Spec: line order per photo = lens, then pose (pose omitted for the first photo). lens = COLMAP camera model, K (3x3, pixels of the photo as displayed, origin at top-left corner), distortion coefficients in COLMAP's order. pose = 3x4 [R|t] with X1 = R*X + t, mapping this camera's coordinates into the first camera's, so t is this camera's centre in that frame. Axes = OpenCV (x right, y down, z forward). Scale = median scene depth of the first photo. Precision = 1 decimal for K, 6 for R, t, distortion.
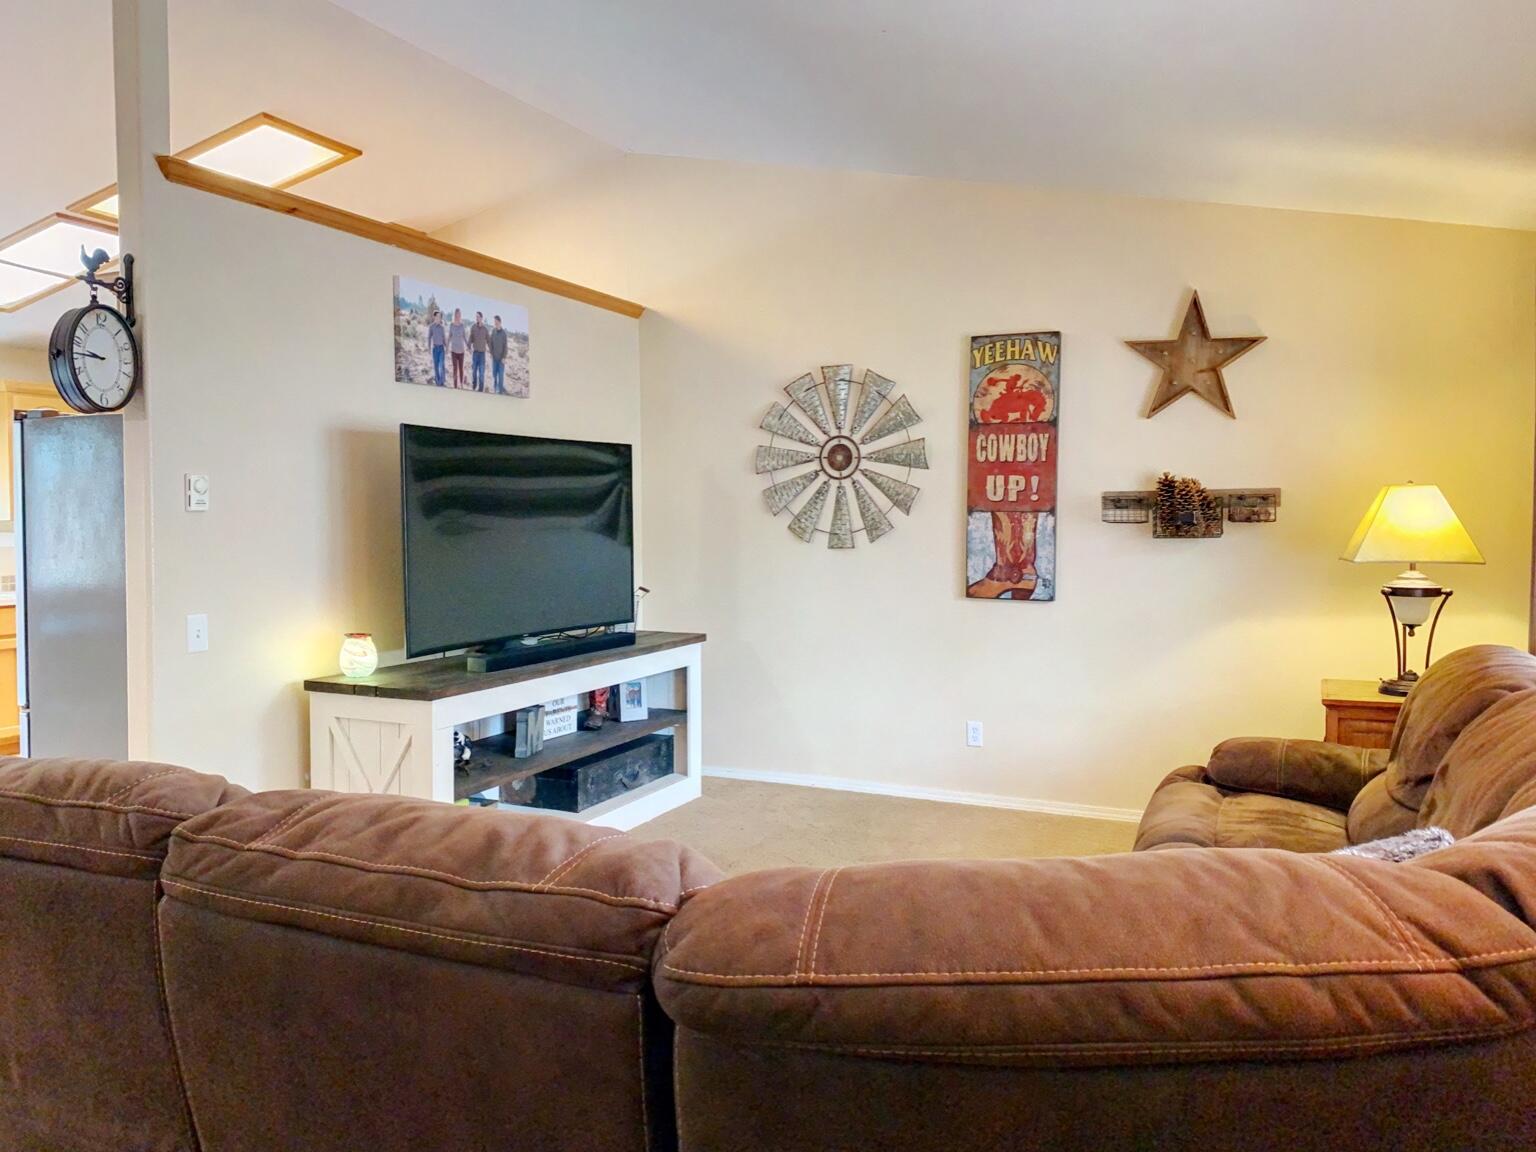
lens RADIAL K [[1170.0, 0, 761.7], [0, 1170.0, 559.5], [0, 0, 1]] dist [0.065283, -0.090050]
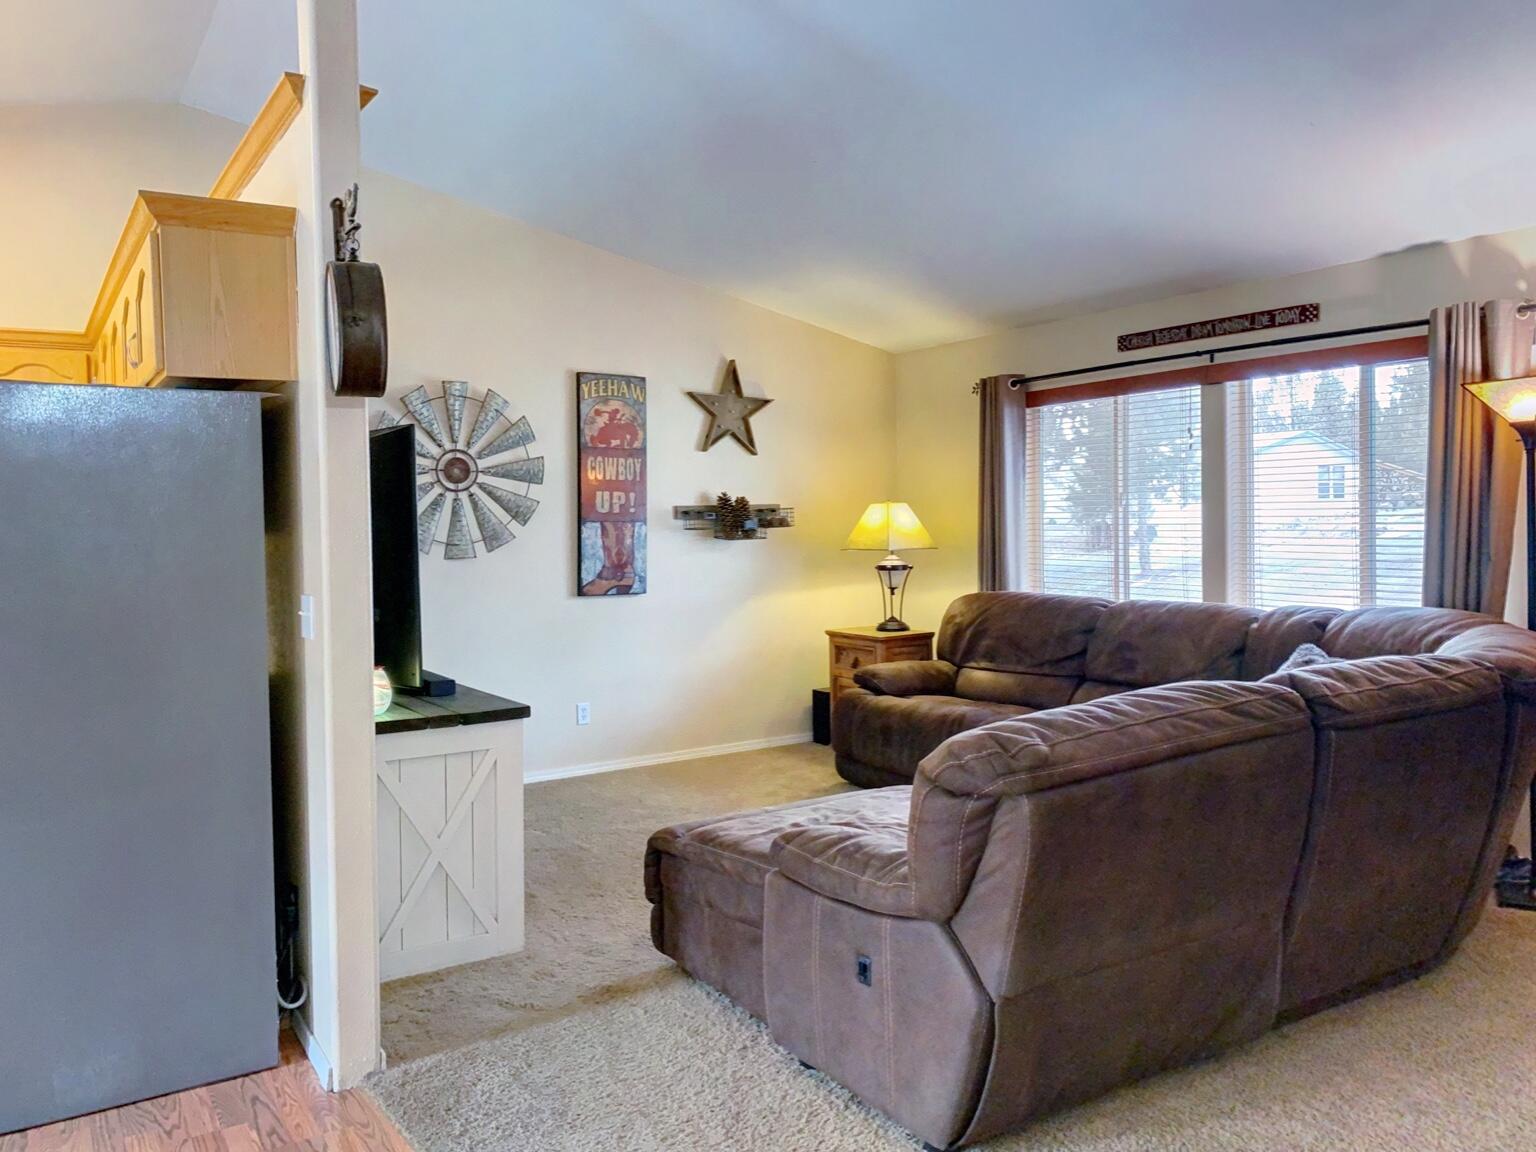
lens RADIAL K [[1170.0, 0, 767.1], [0, 1170.0, 569.2], [0, 0, 1]] dist [0.065283, -0.090050]
pose [[0.476971, -0.043535, 0.877840, -0.770202], [0.044465, 0.998689, 0.025369, -0.015787], [-0.877793, 0.026933, 0.478282, 0.288797]]
